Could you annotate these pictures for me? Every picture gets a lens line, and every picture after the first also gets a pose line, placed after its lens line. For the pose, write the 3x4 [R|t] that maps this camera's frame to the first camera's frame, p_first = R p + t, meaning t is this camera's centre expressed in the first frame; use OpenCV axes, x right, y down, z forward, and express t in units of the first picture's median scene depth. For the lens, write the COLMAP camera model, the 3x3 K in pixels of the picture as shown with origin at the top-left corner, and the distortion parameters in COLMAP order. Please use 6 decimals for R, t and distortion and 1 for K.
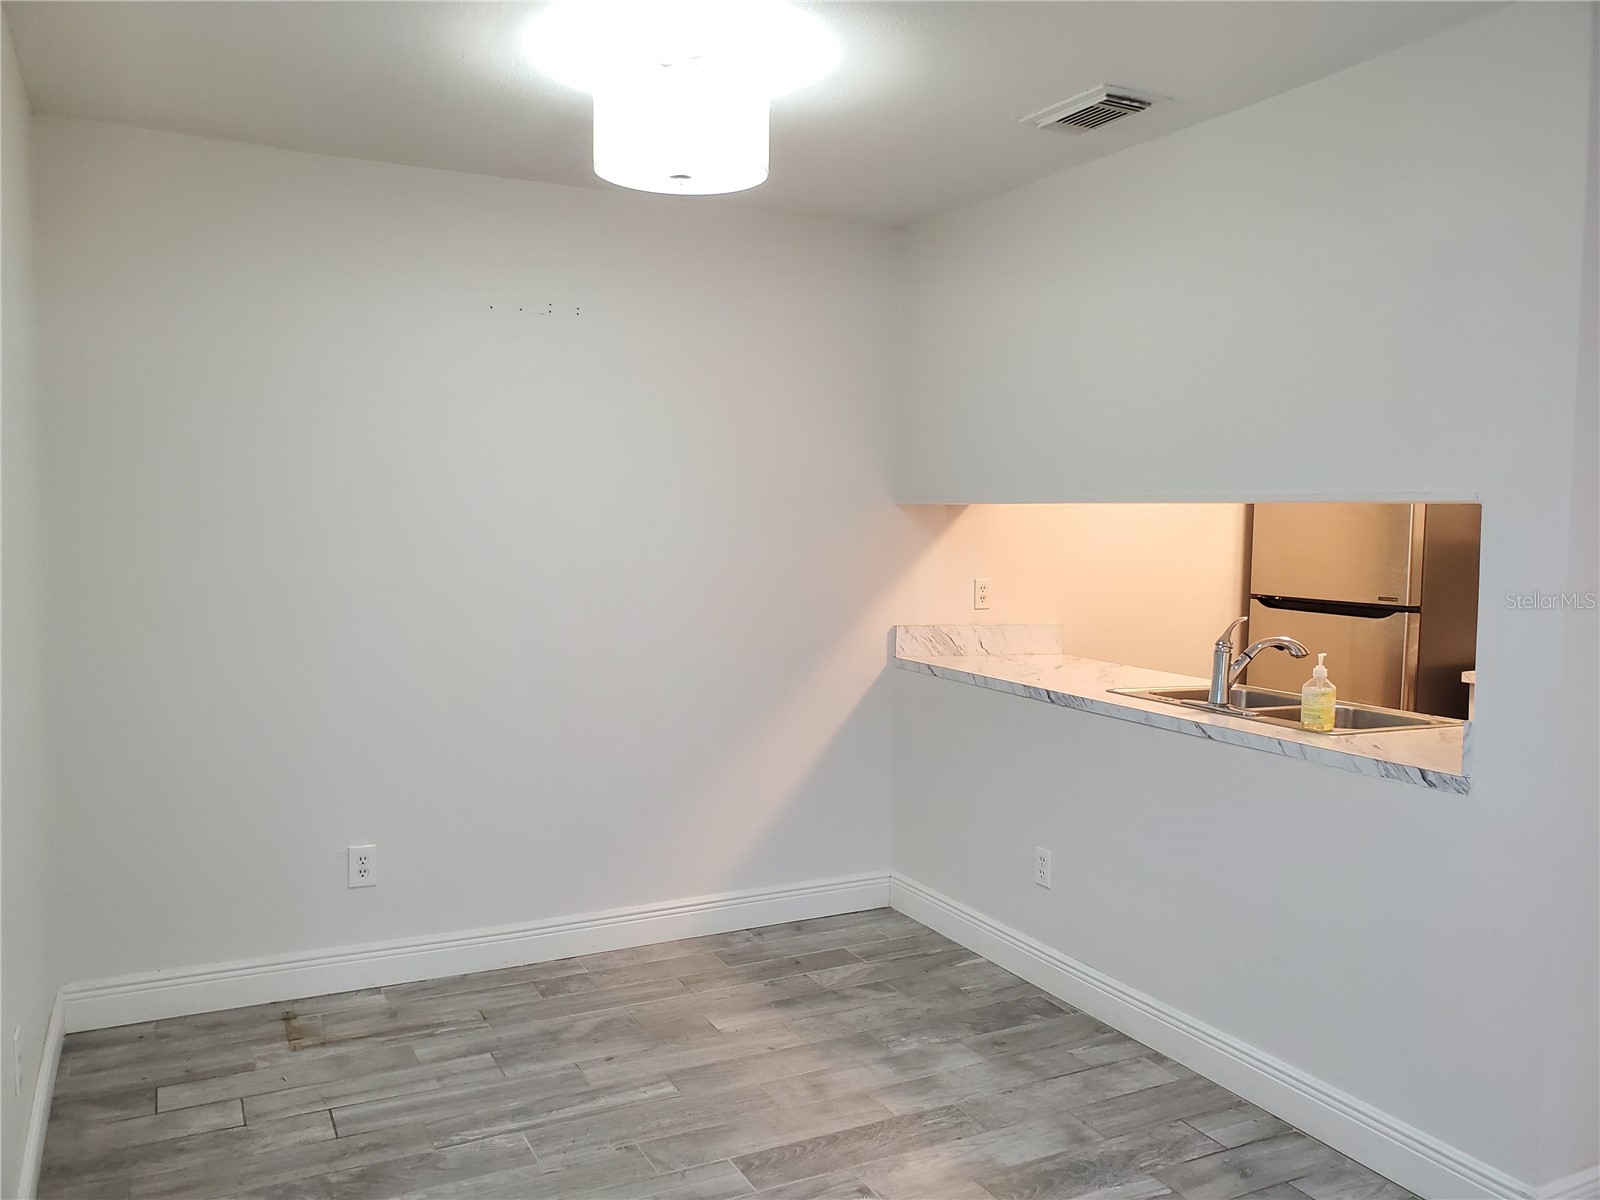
lens RADIAL K [[1266.1, 0, 825.7], [0, 1266.1, 609.6], [0, 0, 1]] dist [0.005636, 0.001160]
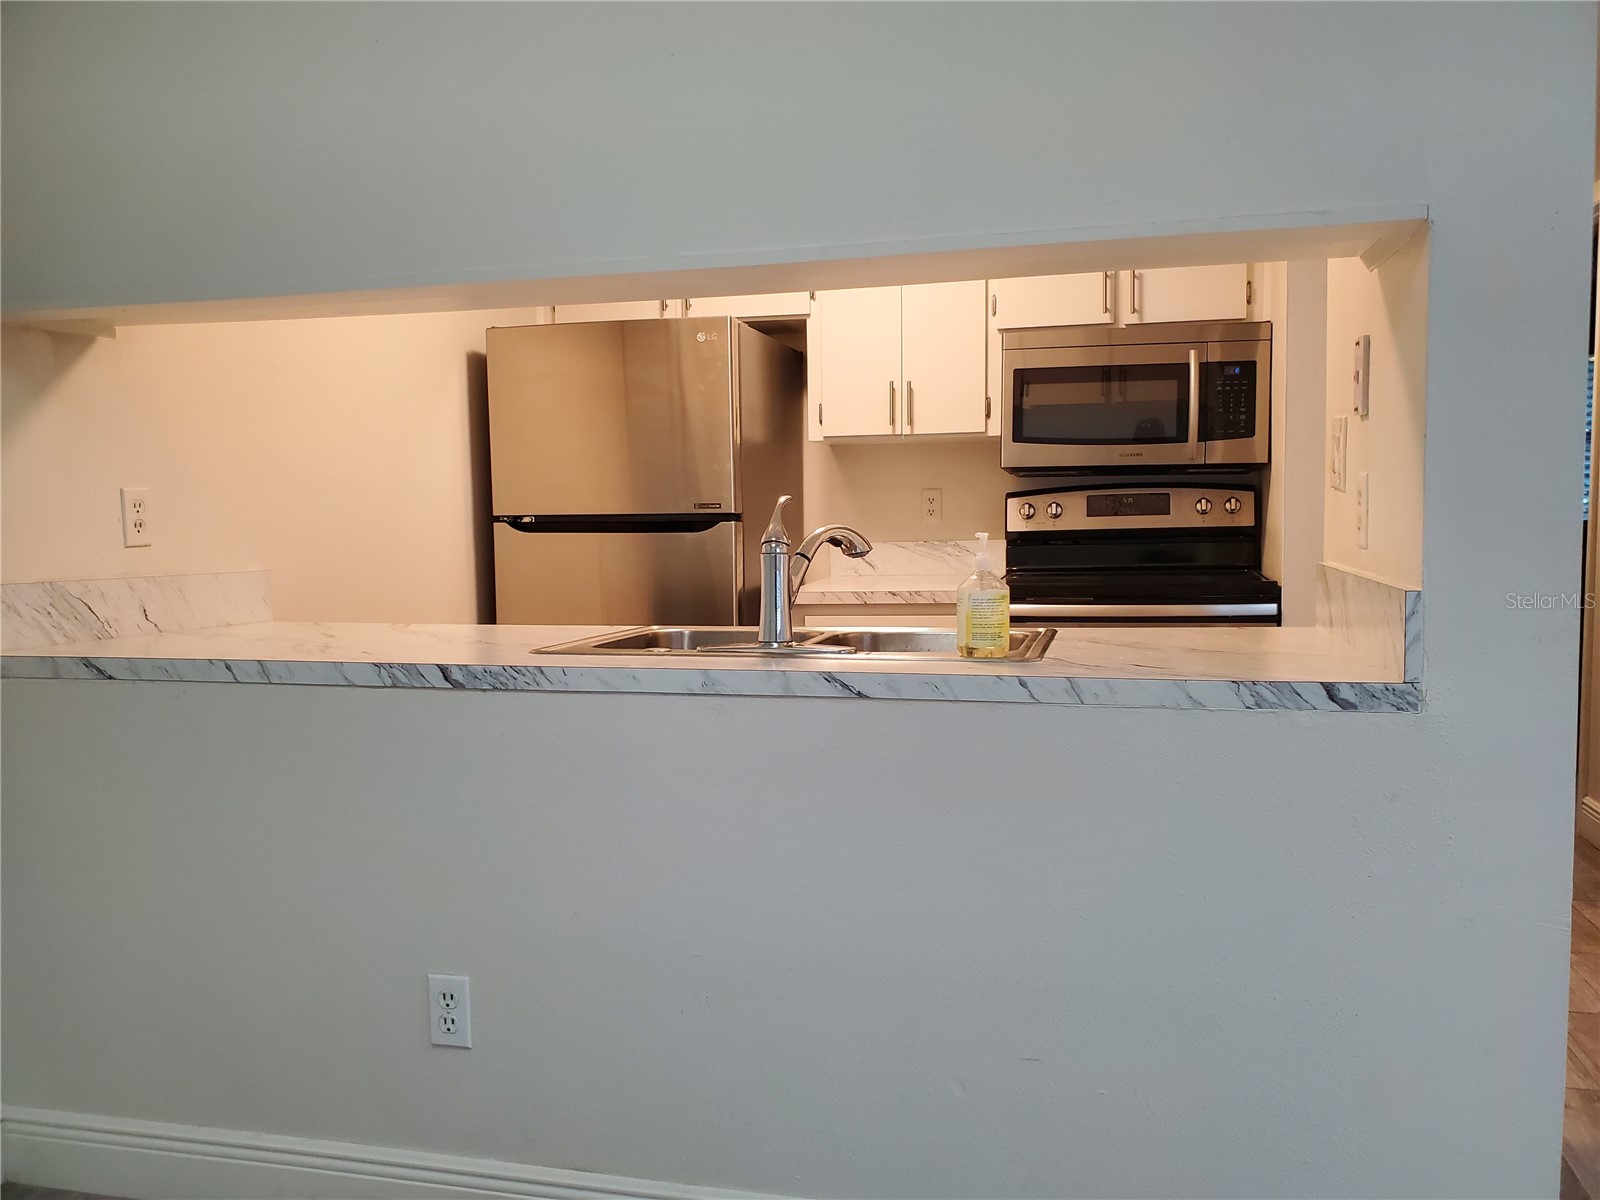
lens RADIAL K [[1266.1, 0, 825.7], [0, 1266.1, 609.6], [0, 0, 1]] dist [0.005636, 0.001160]
pose [[0.666105, -0.089656, 0.740450, -0.078484], [0.083001, 0.995493, 0.045870, 0.025541], [-0.741226, 0.030904, 0.670544, 0.453143]]
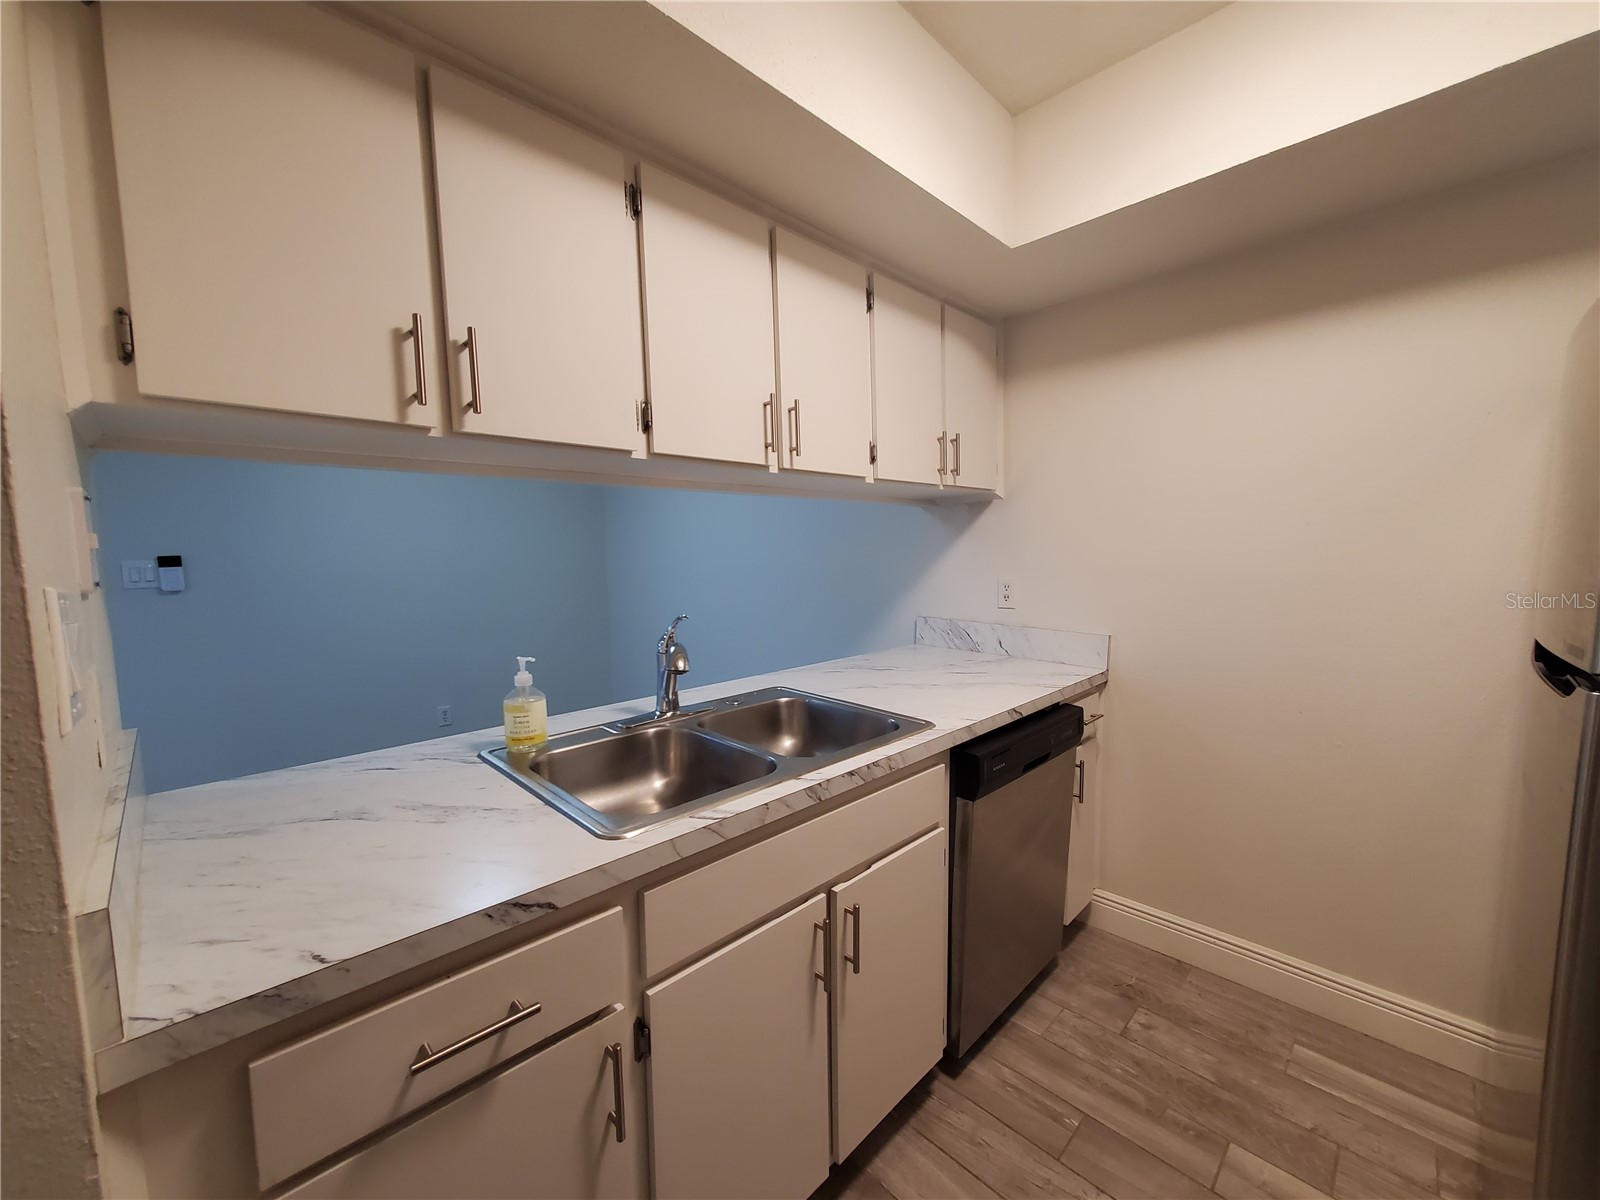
lens RADIAL K [[643.8, 0, 819.0], [0, 643.8, 606.1], [0, 0, 1]] dist [-0.011256, 0.010106]
pose [[0.302375, 0.061779, -0.951185, 0.561529], [-0.060186, 0.997144, 0.045631, -0.016271], [0.951287, 0.043450, 0.305230, 0.731072]]
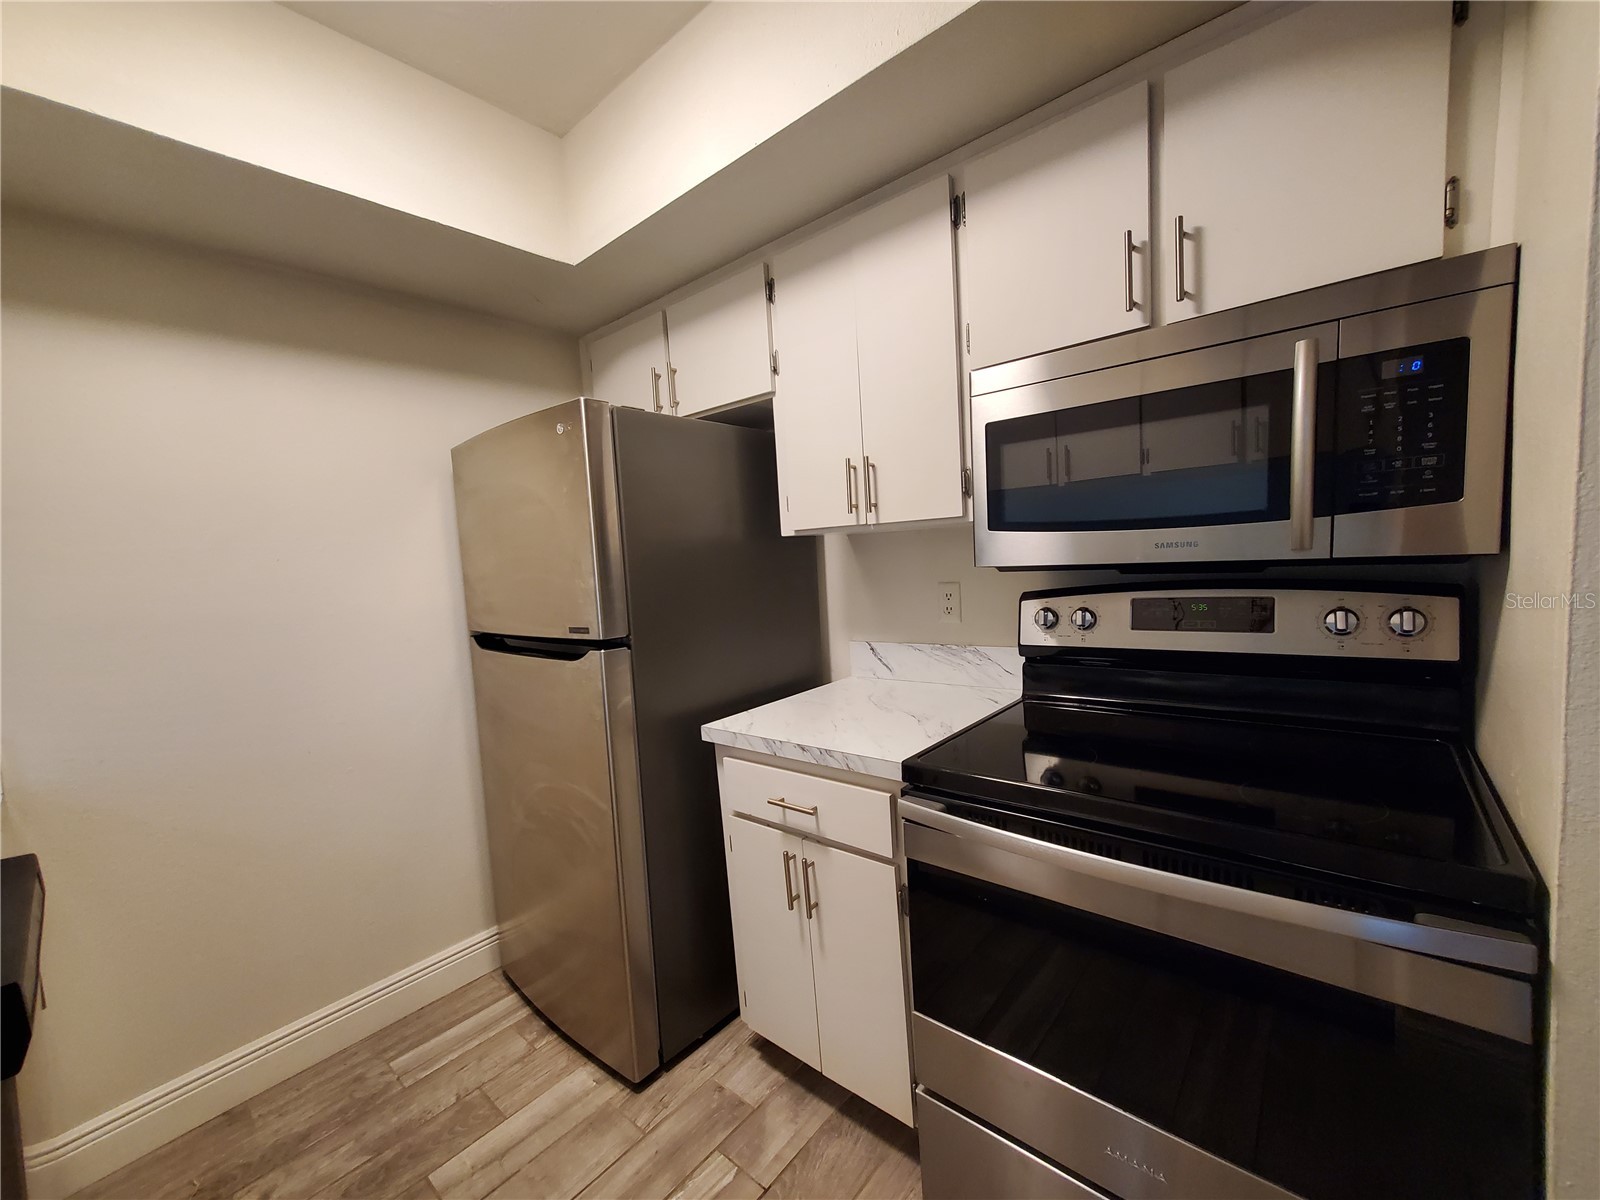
lens RADIAL K [[643.8, 0, 819.0], [0, 643.8, 606.1], [0, 0, 1]] dist [-0.011256, 0.010106]
pose [[0.926012, -0.099781, 0.364068, 0.450967], [0.099388, 0.994850, 0.019867, -0.015202], [-0.364176, 0.017787, 0.931160, 0.676075]]
